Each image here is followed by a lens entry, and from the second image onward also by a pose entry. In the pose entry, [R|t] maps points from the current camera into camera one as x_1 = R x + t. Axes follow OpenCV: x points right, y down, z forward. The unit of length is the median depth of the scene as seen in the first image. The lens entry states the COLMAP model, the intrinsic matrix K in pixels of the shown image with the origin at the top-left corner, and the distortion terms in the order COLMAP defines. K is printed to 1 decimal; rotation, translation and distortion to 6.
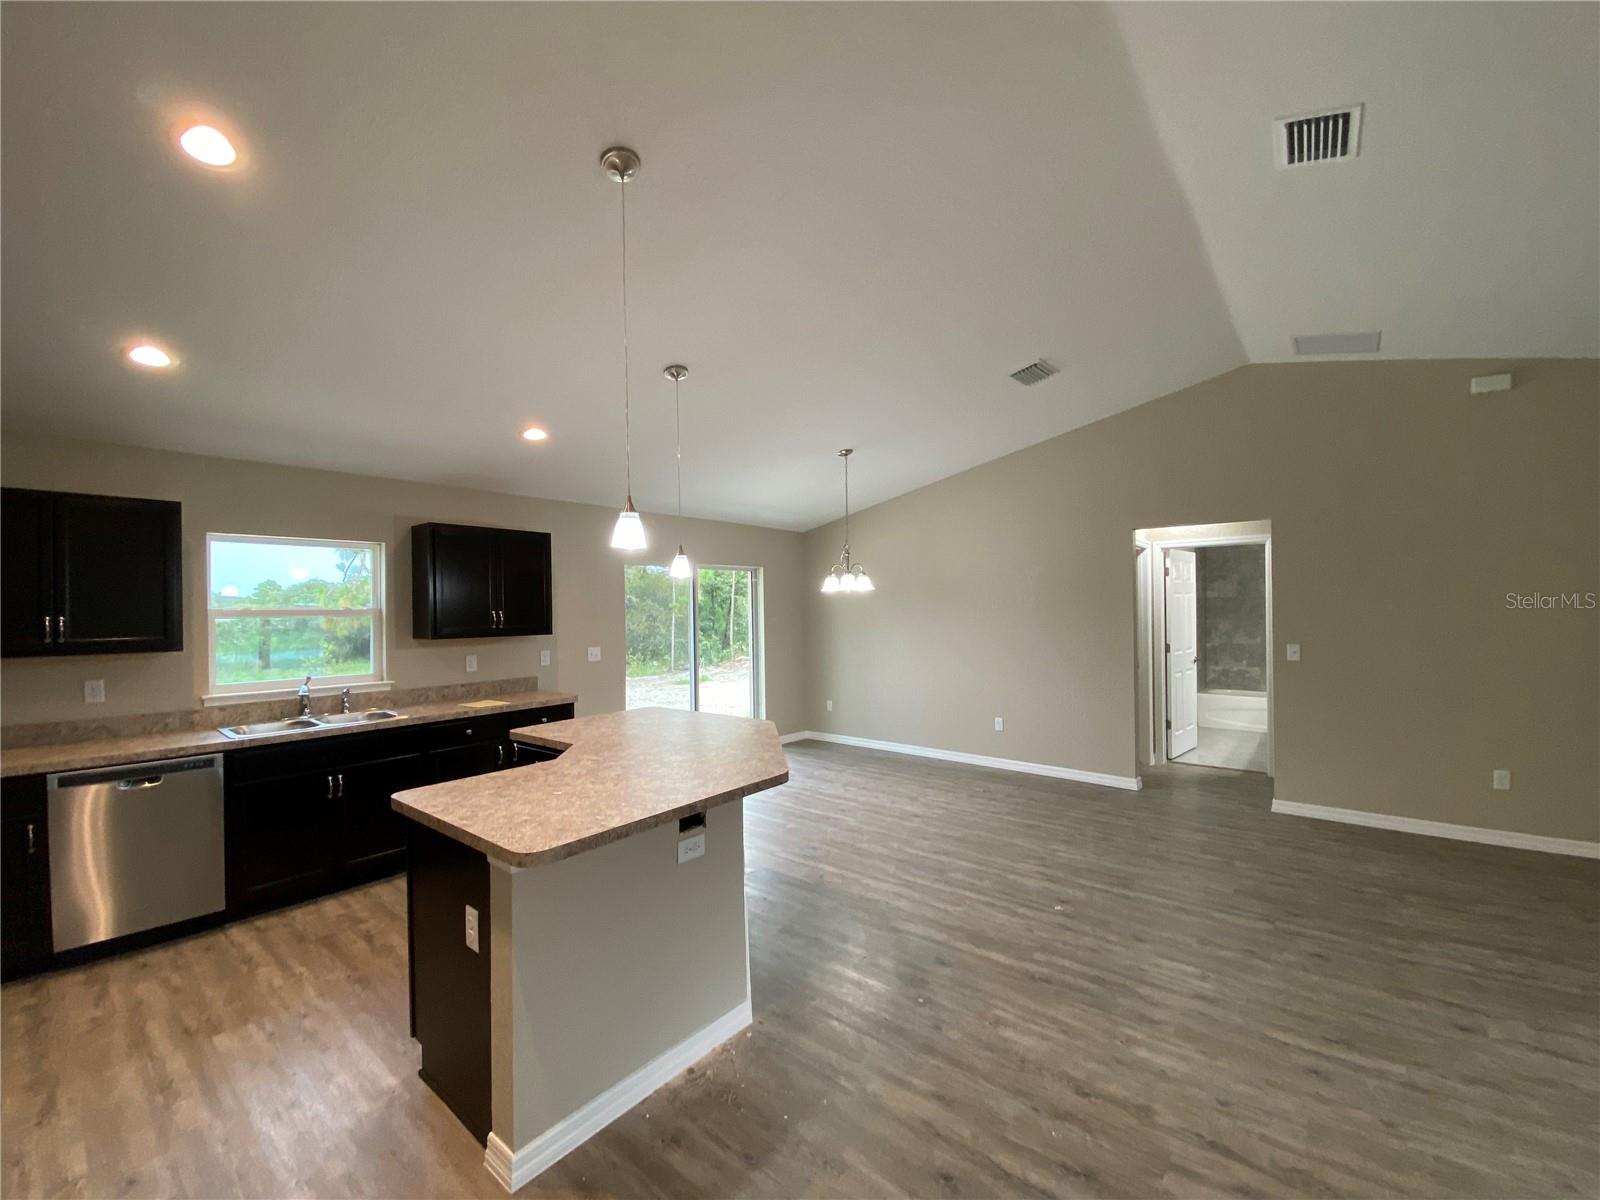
lens RADIAL K [[649.0, 0, 790.6], [0, 649.0, 605.9], [0, 0, 1]] dist [0.011263, -0.014959]
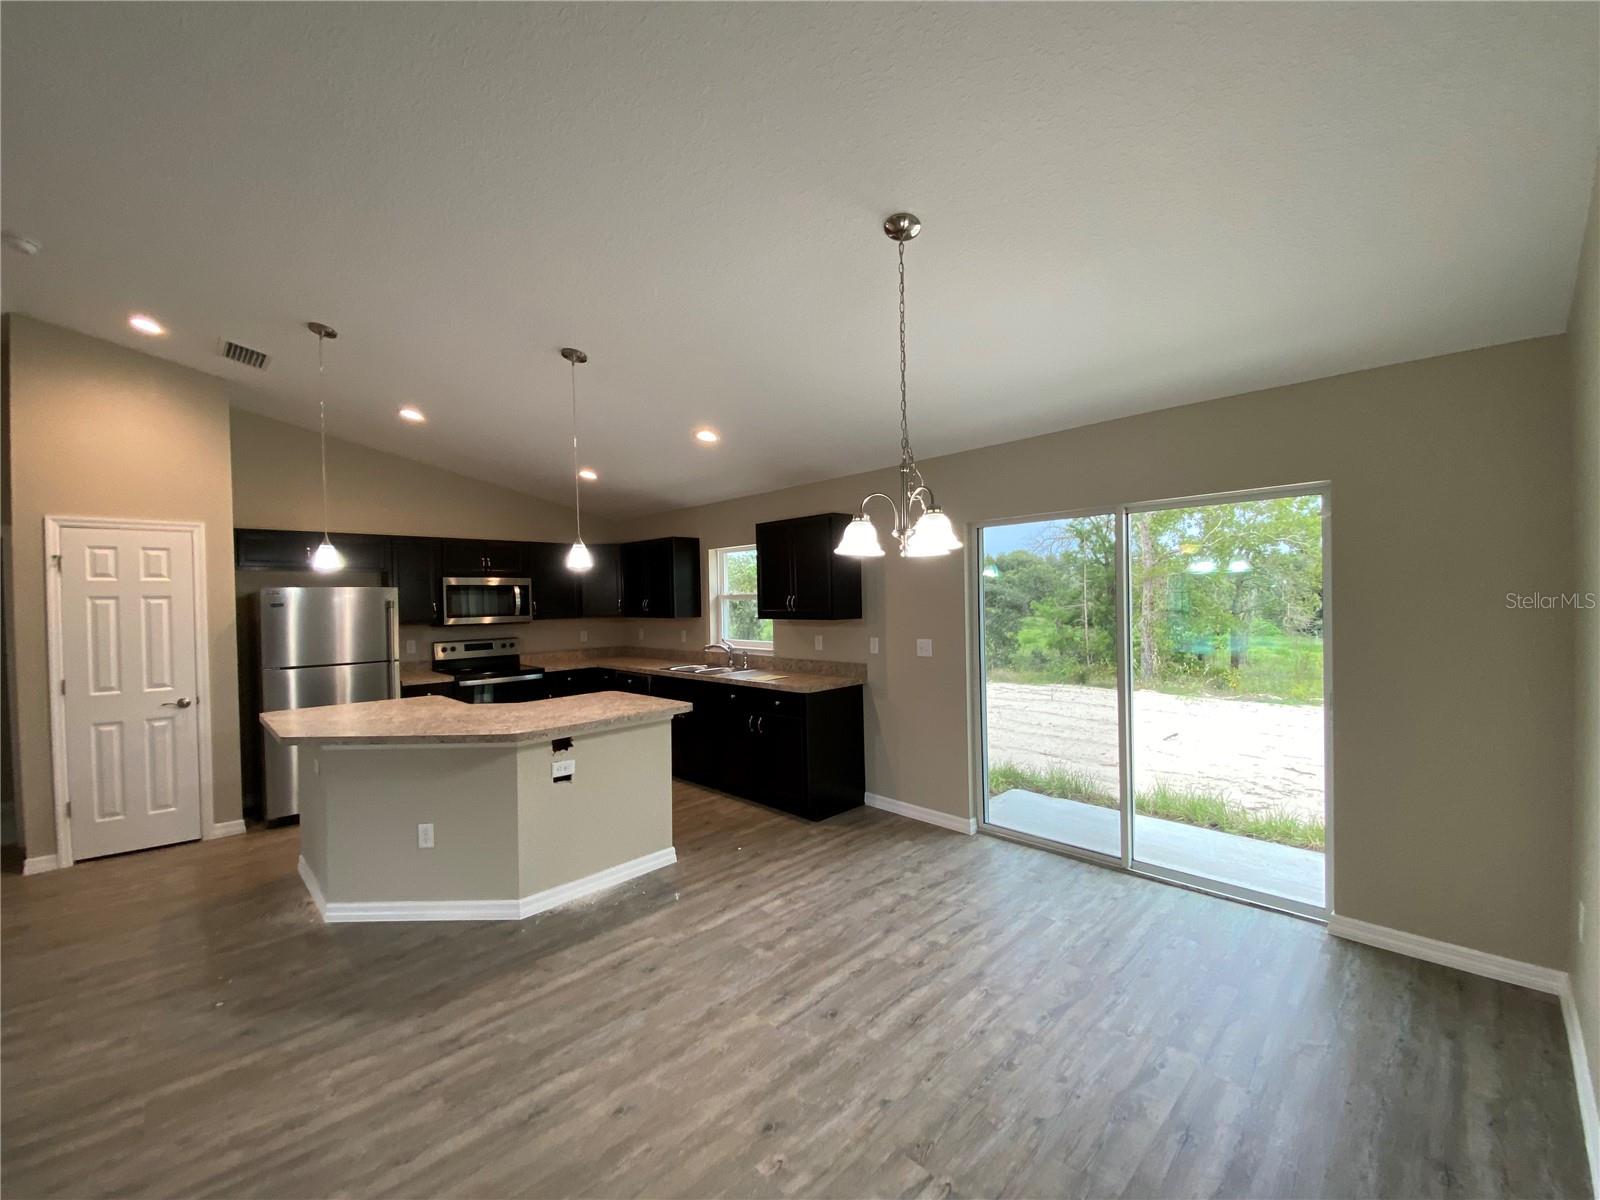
lens RADIAL K [[649.0, 0, 802.4], [0, 649.0, 596.0], [0, 0, 1]] dist [0.011263, -0.014959]
pose [[-0.093622, 0.015325, -0.995490, 0.819845], [0.024078, 0.999624, 0.013124, -0.006584], [0.995317, -0.022741, -0.093956, 1.503090]]
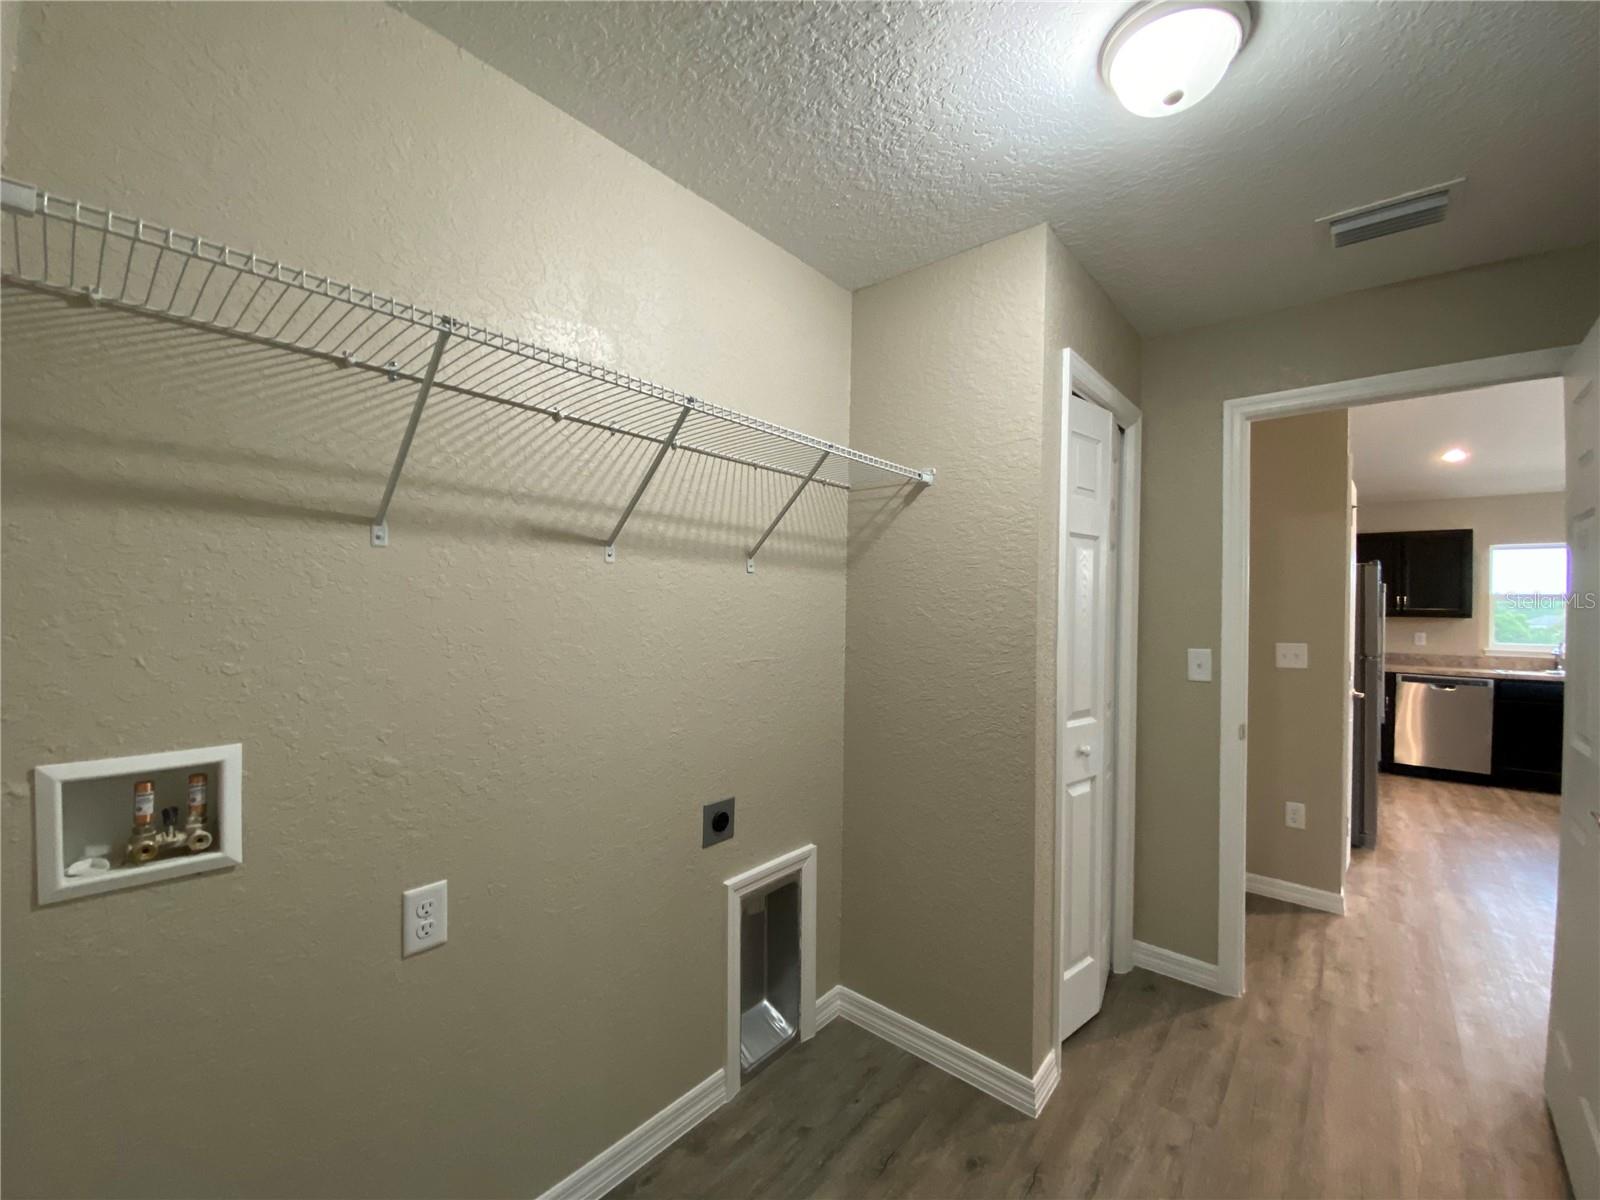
lens RADIAL K [[649.0, 0, 794.9], [0, 649.0, 604.5], [0, 0, 1]] dist [0.011263, -0.014959]
pose [[-0.015110, 0.006330, -0.999866, 0.744155], [-0.016625, 0.999840, 0.006581, 0.051955], [0.999748, 0.016722, -0.015002, -0.712646]]
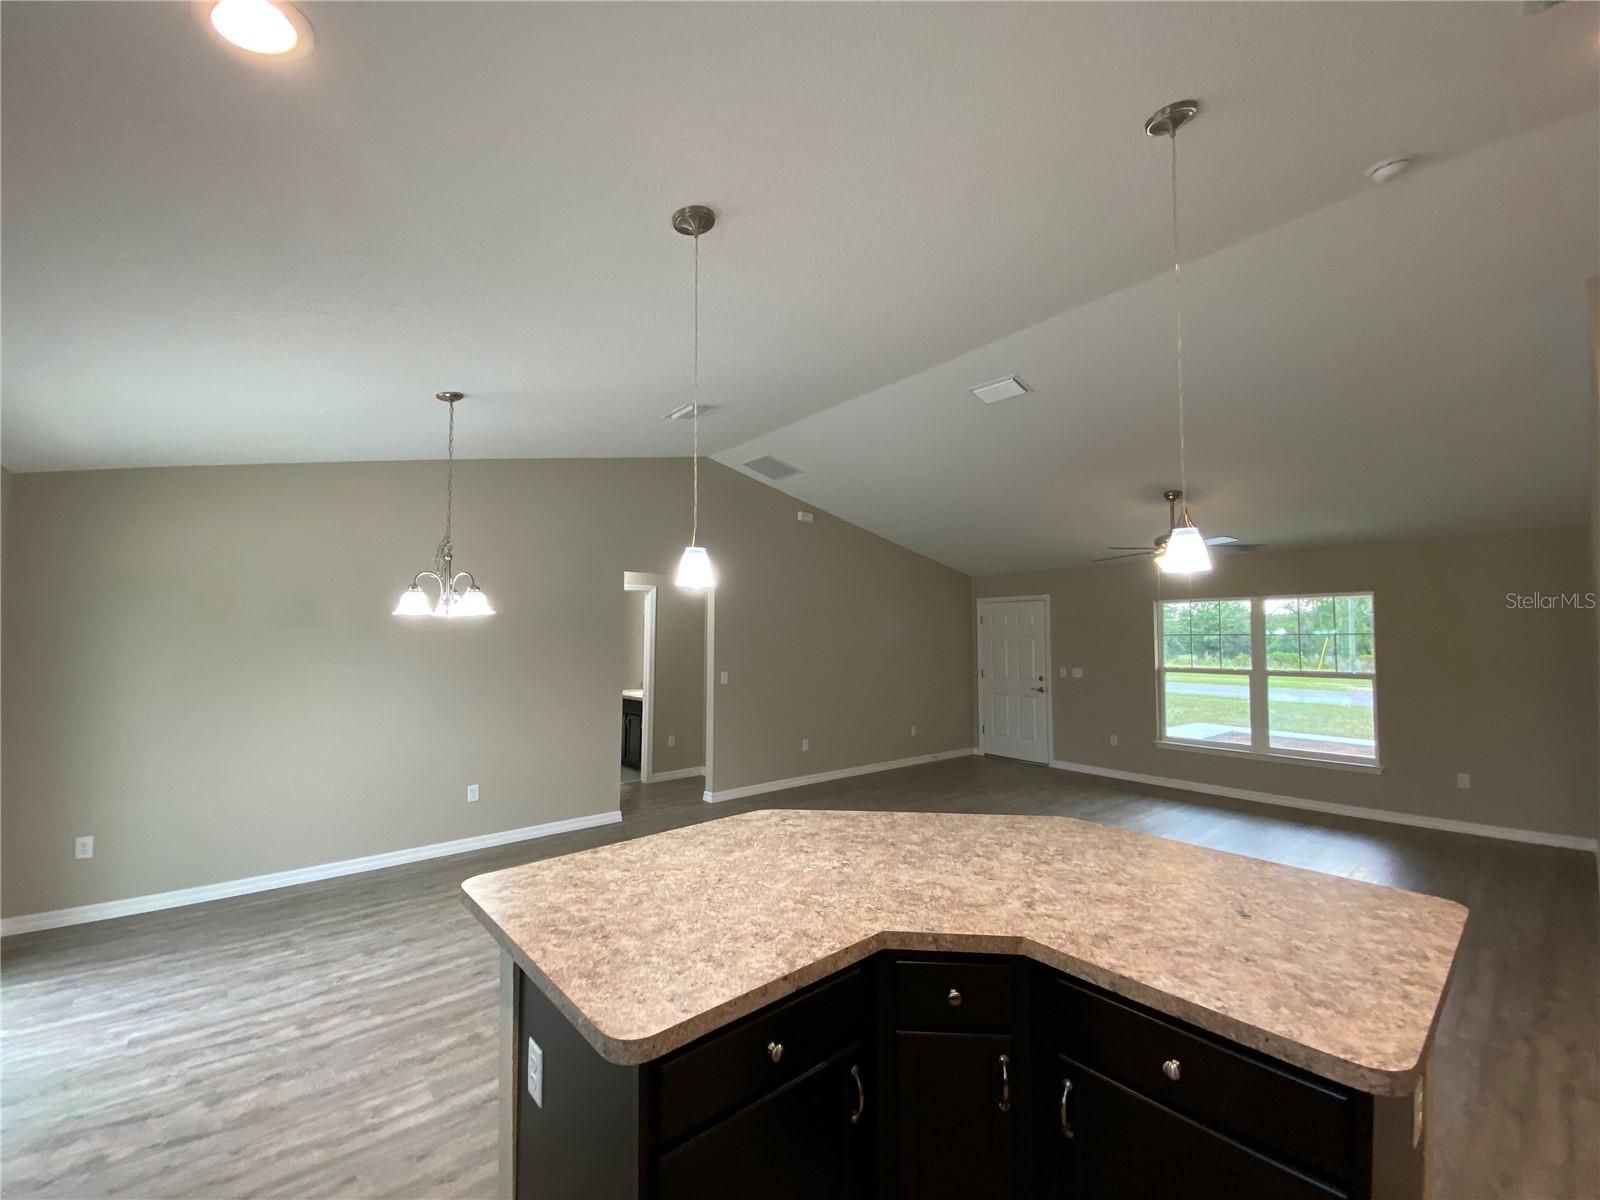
lens RADIAL K [[649.0, 0, 811.1], [0, 649.0, 616.1], [0, 0, 1]] dist [0.011263, -0.014959]
pose [[0.156140, 0.046079, 0.986659, -0.723066], [-0.004408, 0.998934, -0.045955, 0.004534], [-0.987725, 0.002826, 0.156177, 0.862844]]
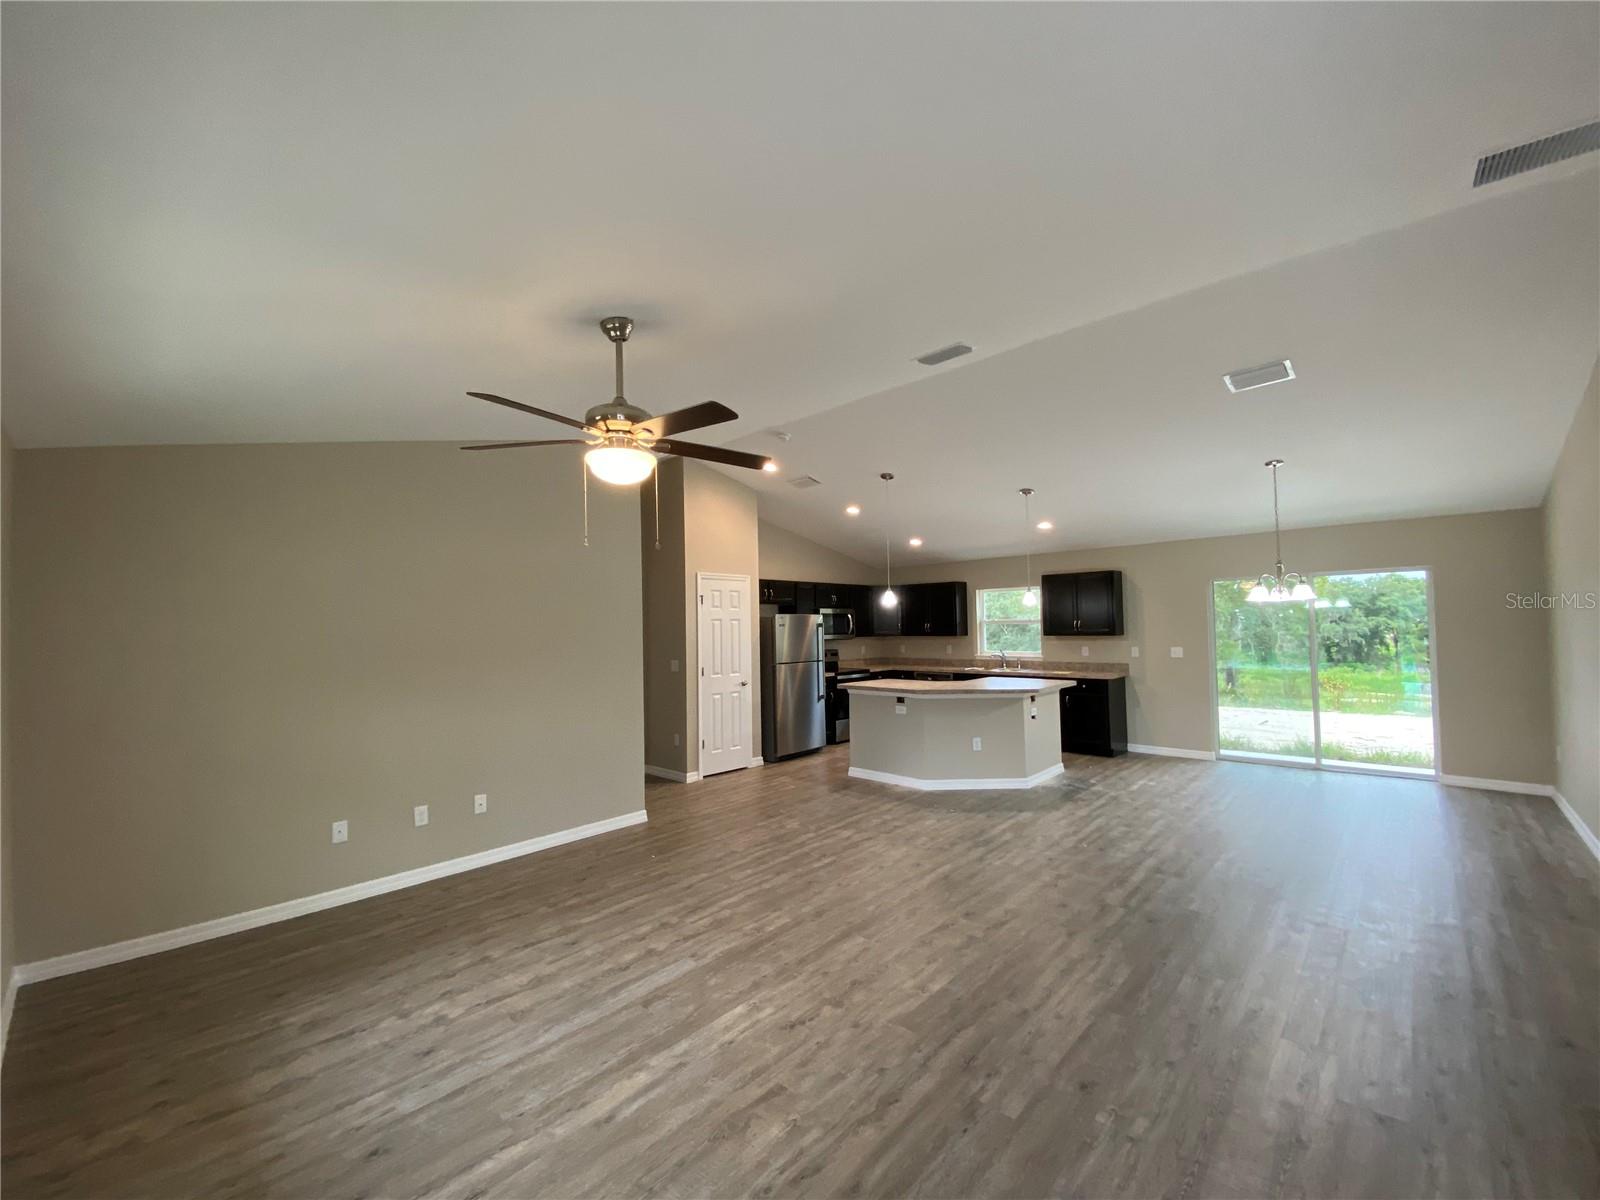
lens RADIAL K [[649.0, 0, 800.4], [0, 649.0, 601.1], [0, 0, 1]] dist [0.011263, -0.014959]
pose [[-0.046893, -0.023928, -0.998613, 1.760458], [0.019199, 0.999507, -0.024851, -0.021195], [0.998715, -0.020338, -0.046411, 0.469334]]
